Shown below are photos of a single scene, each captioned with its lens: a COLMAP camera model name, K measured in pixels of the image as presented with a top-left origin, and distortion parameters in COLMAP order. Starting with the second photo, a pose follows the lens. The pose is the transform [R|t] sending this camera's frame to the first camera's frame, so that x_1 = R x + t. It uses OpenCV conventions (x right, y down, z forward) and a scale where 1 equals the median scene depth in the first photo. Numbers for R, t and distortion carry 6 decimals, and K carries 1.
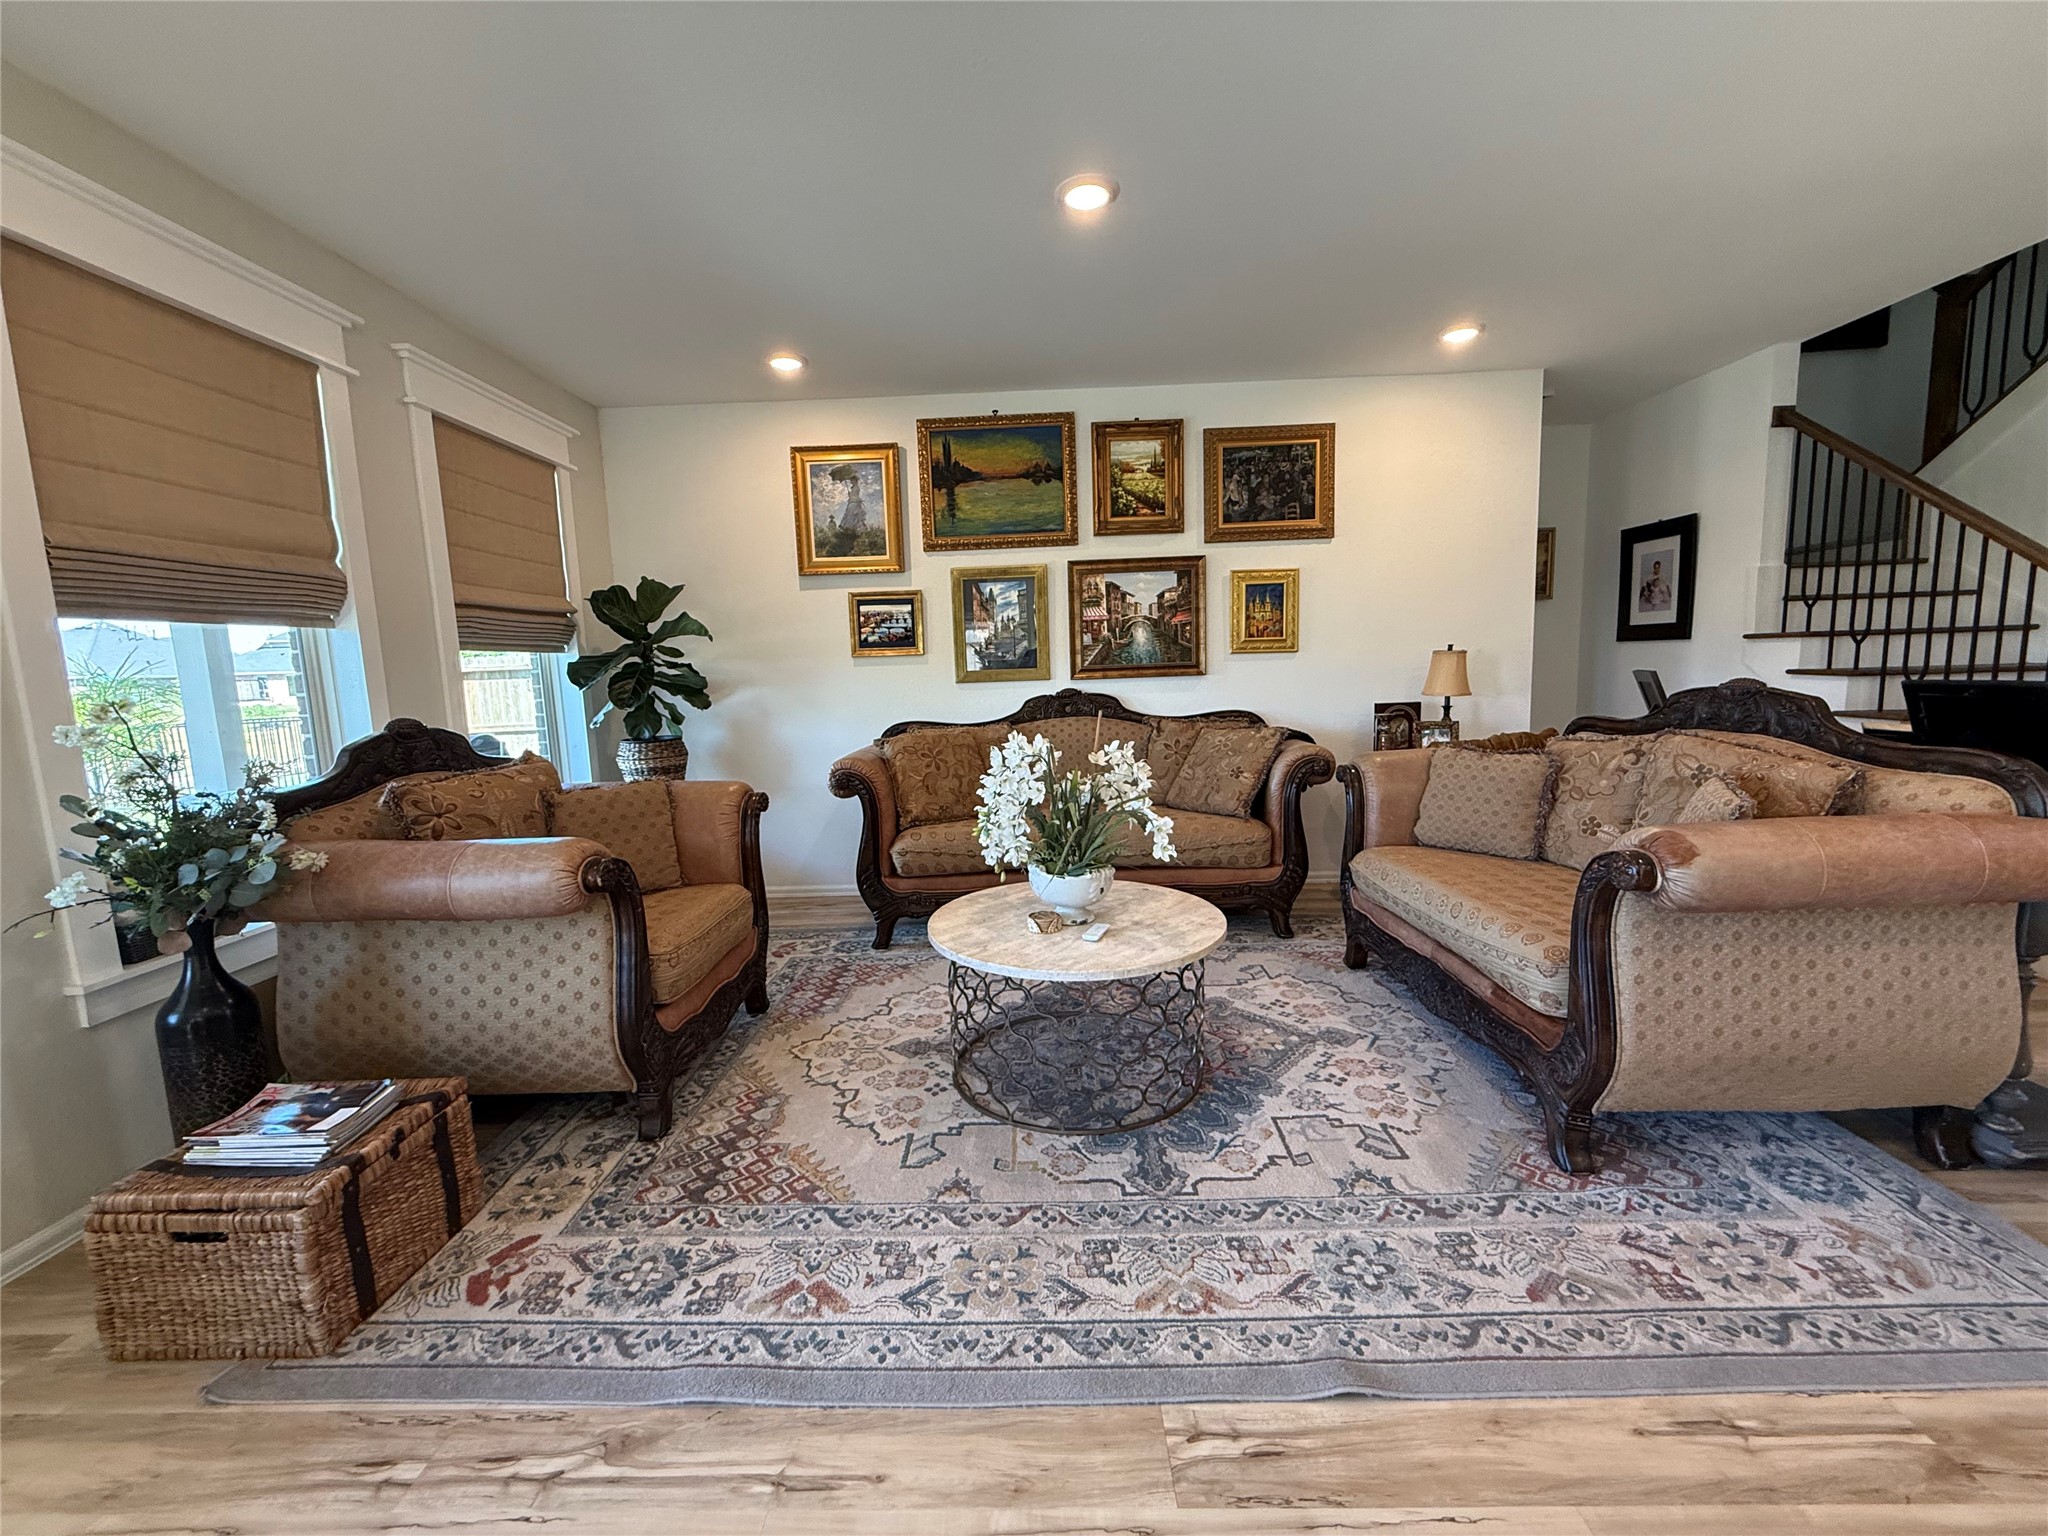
lens RADIAL K [[817.7, 0, 1016.0], [0, 817.7, 766.9], [0, 0, 1]] dist [-0.000163, 0.000054]
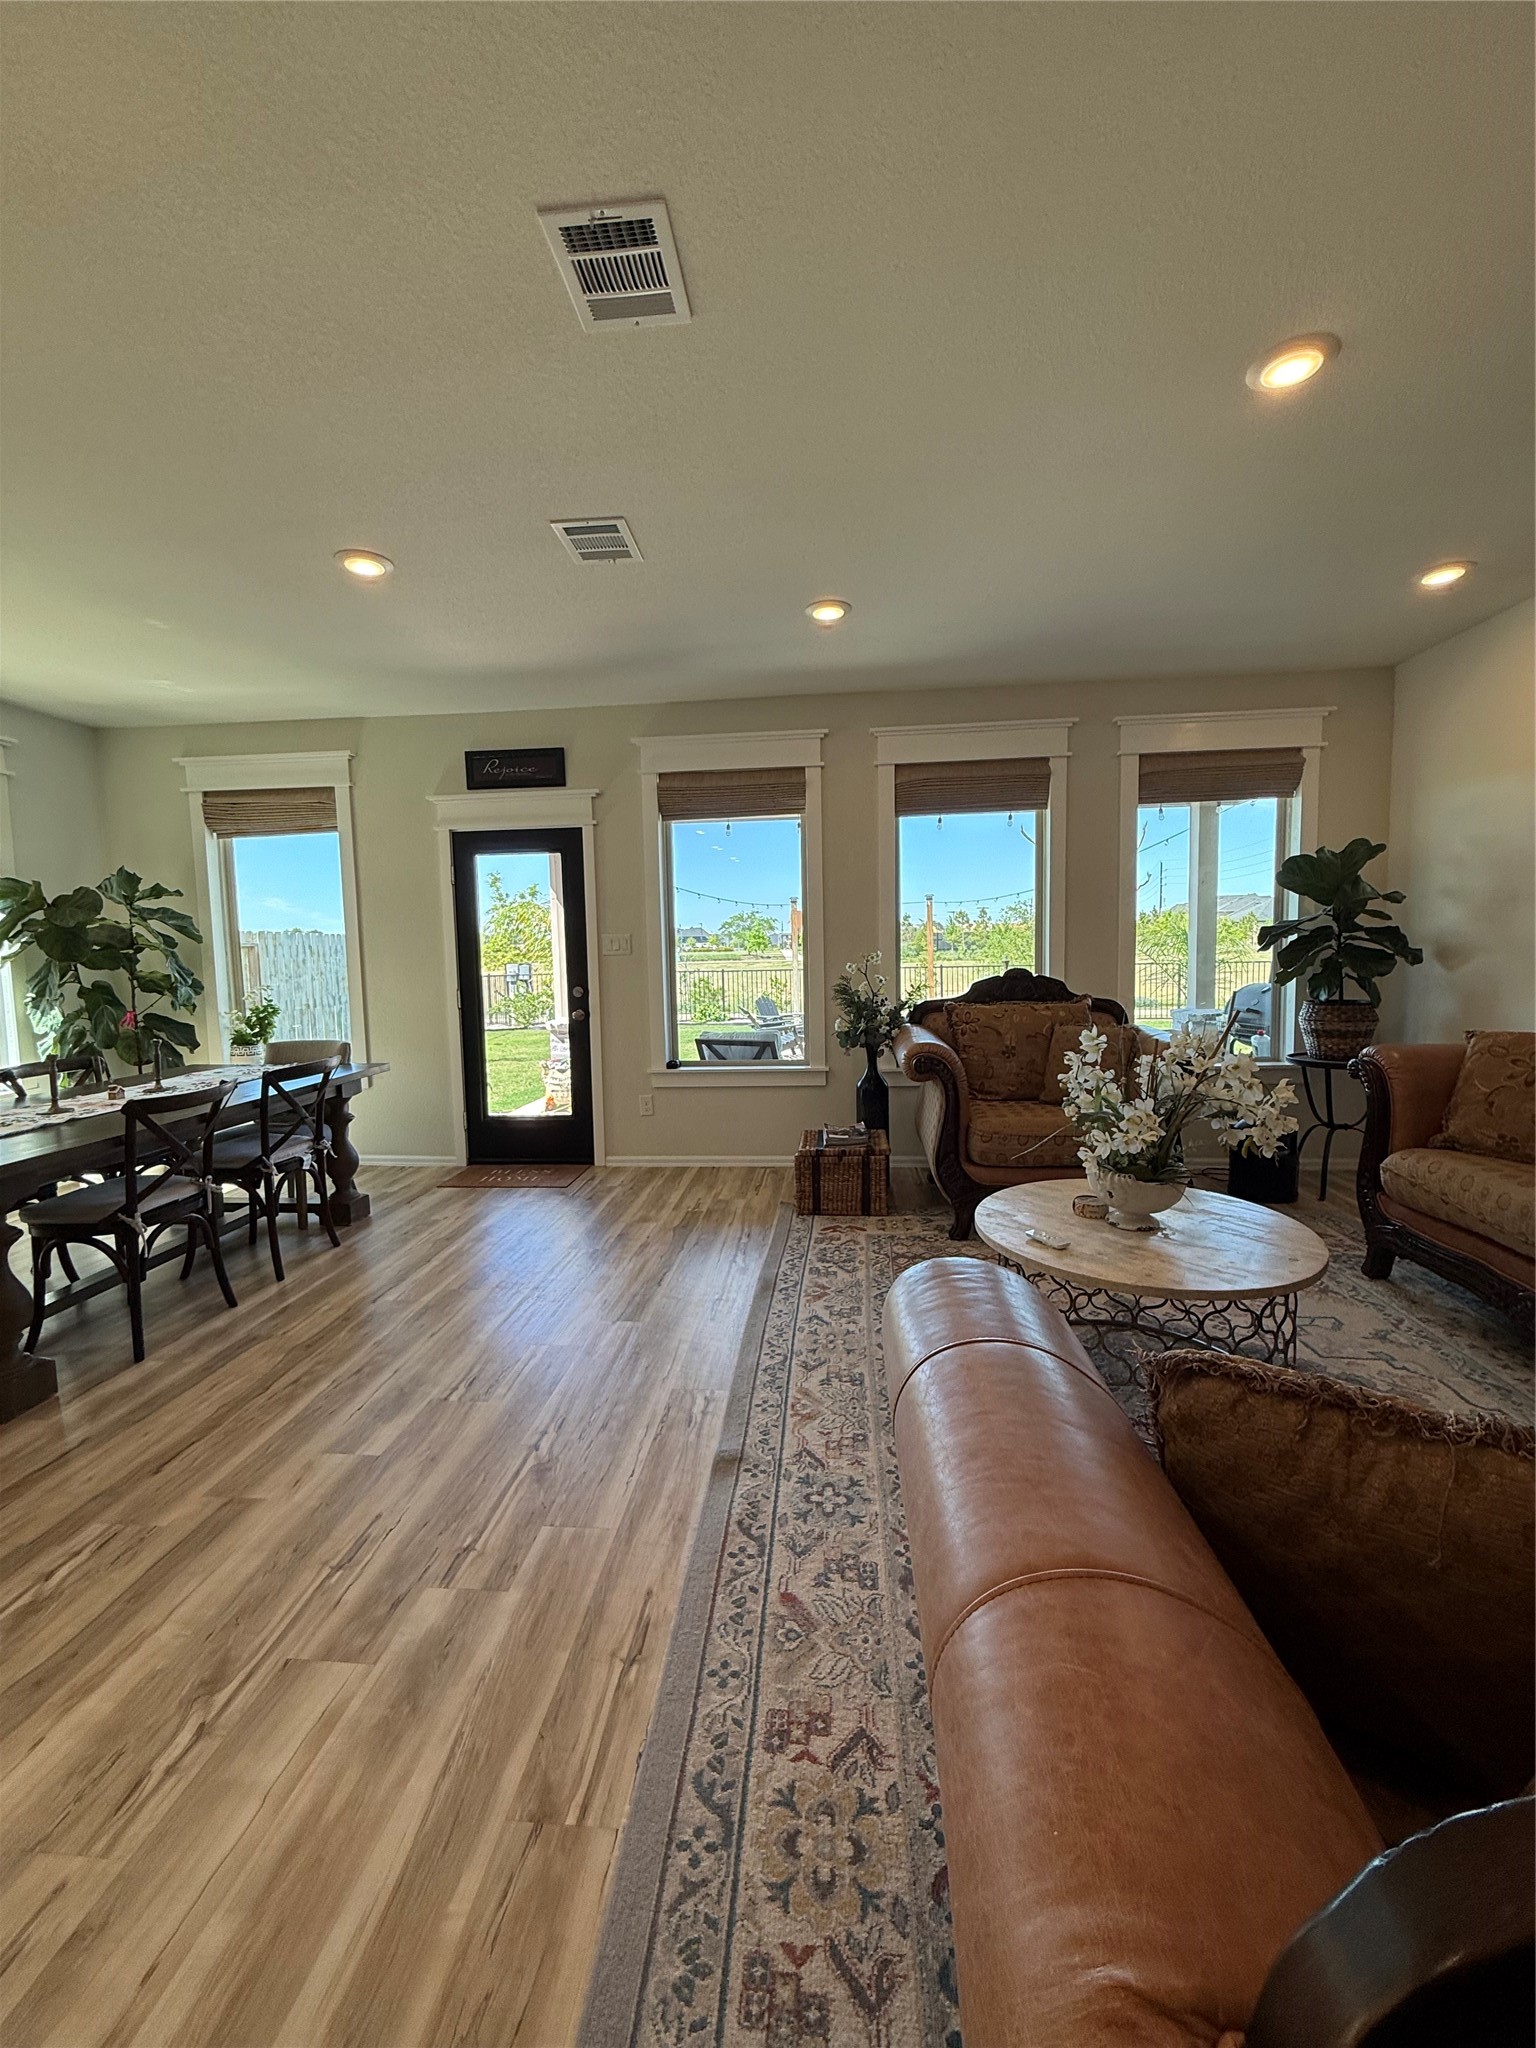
lens RADIAL K [[817.7, 0, 770.3], [0, 817.7, 1016.7], [0, 0, 1]] dist [-0.000163, 0.000054]
pose [[-0.067133, 0.121313, -0.990341, 1.462852], [-0.098526, 0.986923, 0.127573, -0.187431], [0.992867, 0.106139, -0.054303, 0.897125]]
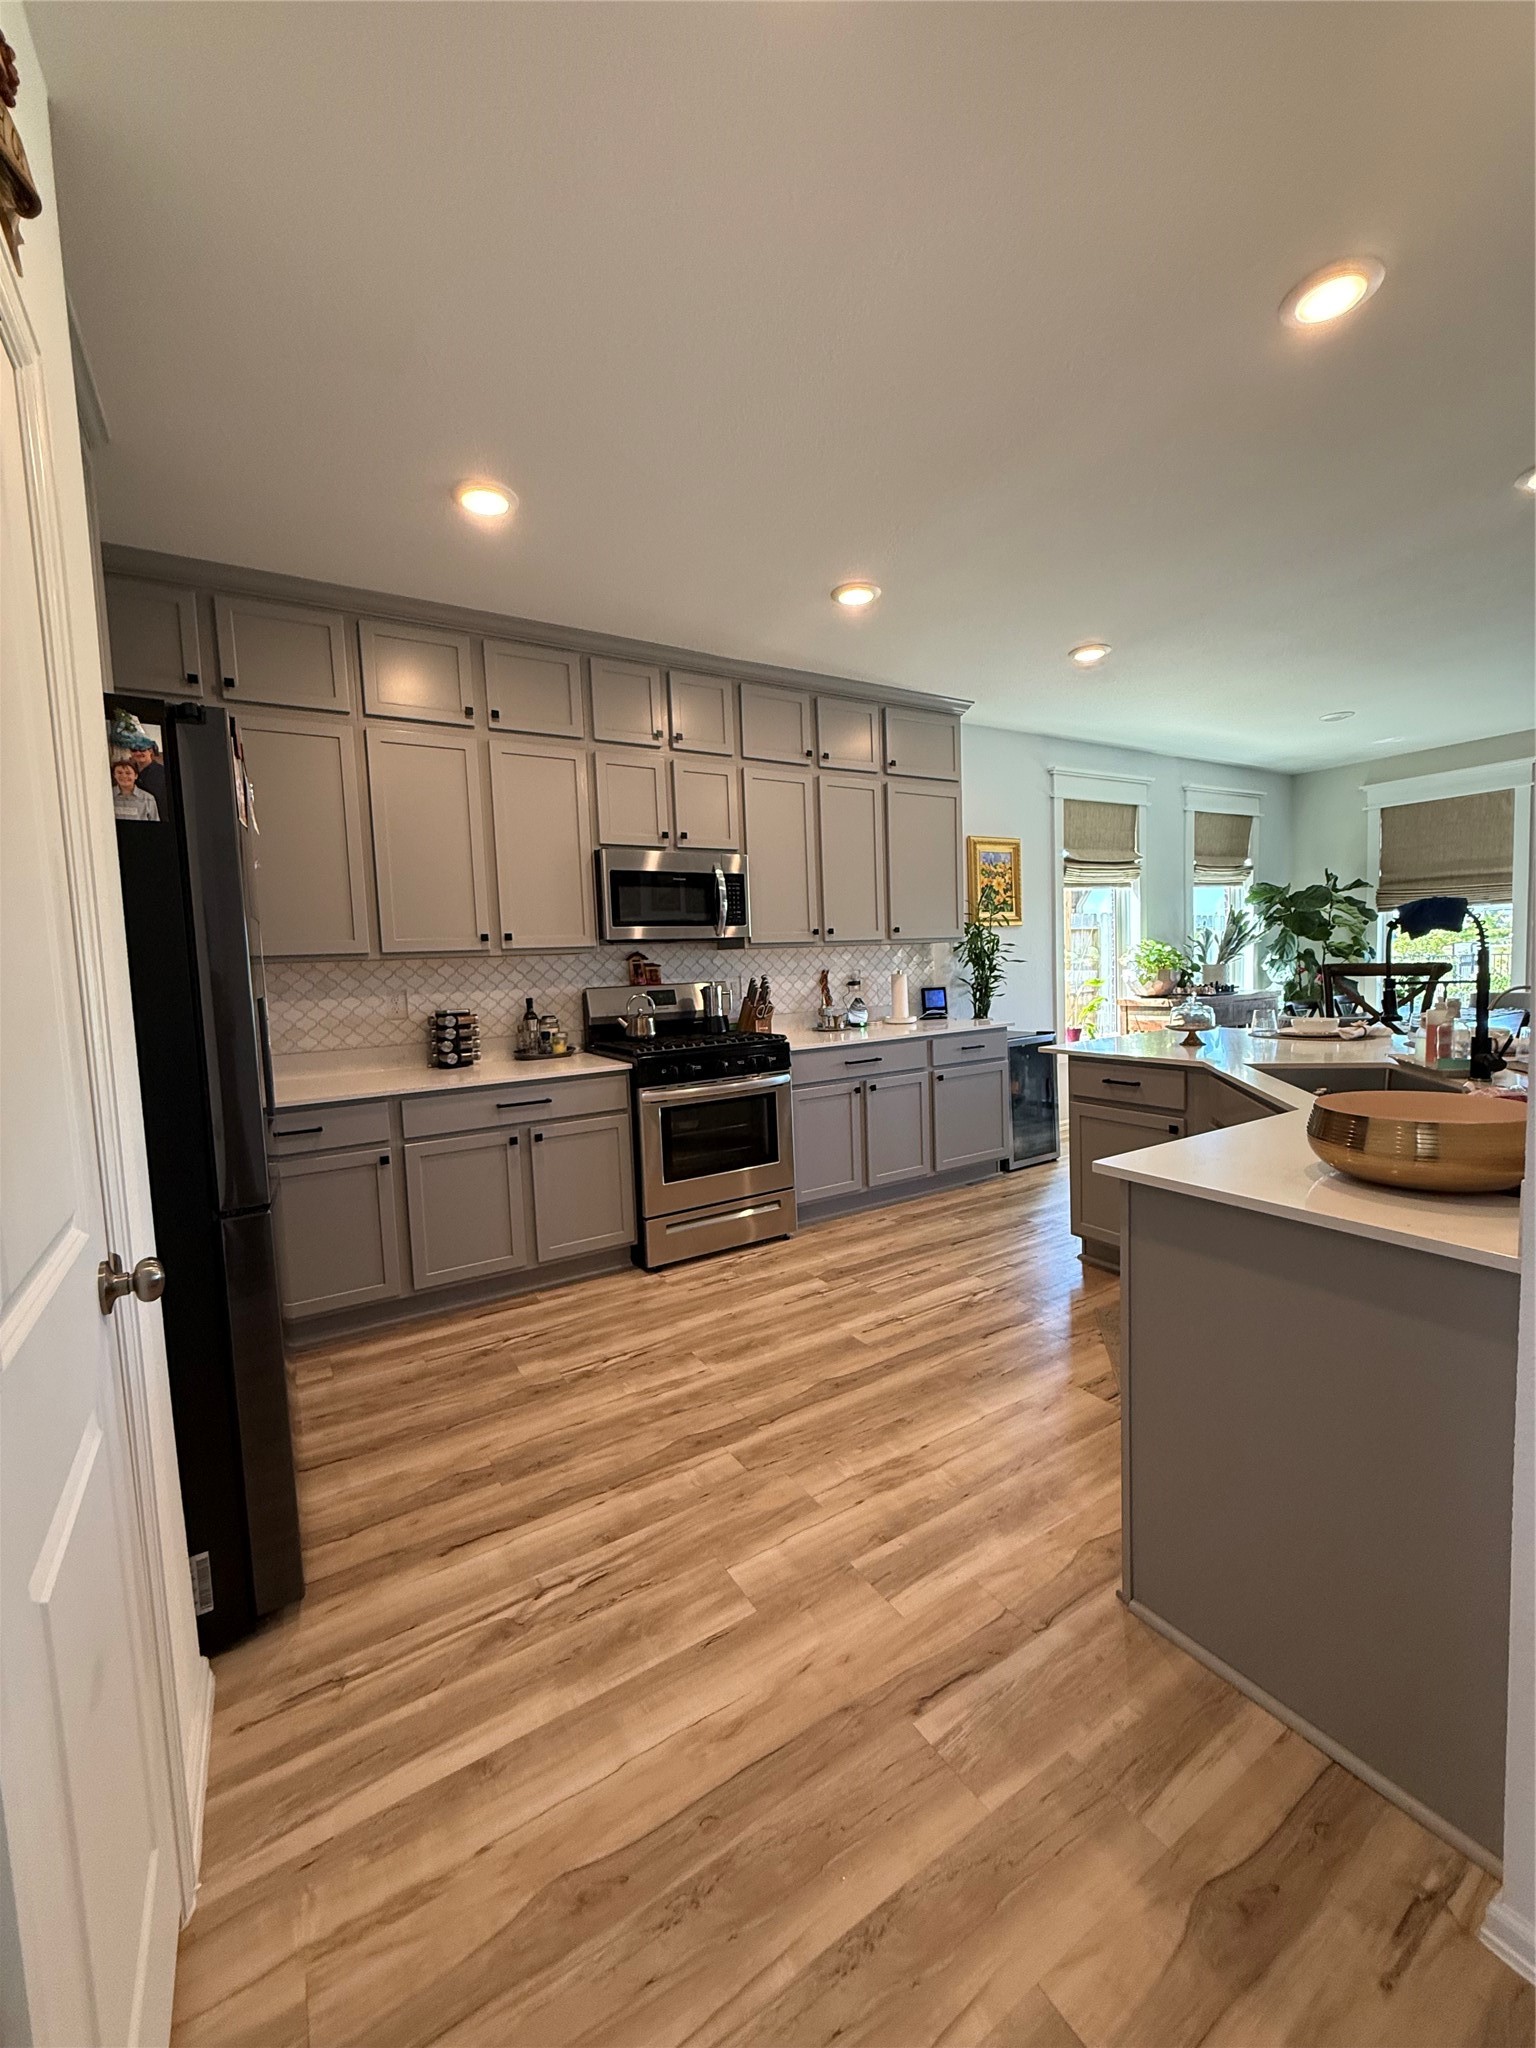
lens RADIAL K [[817.7, 0, 761.1], [0, 817.7, 1015.2], [0, 0, 1]] dist [-0.000163, 0.000054]
pose [[-0.835797, 0.106110, -0.538688, 3.327154], [0.005032, 0.982586, 0.185741, -0.174788], [0.549016, 0.152531, -0.821776, 0.396518]]
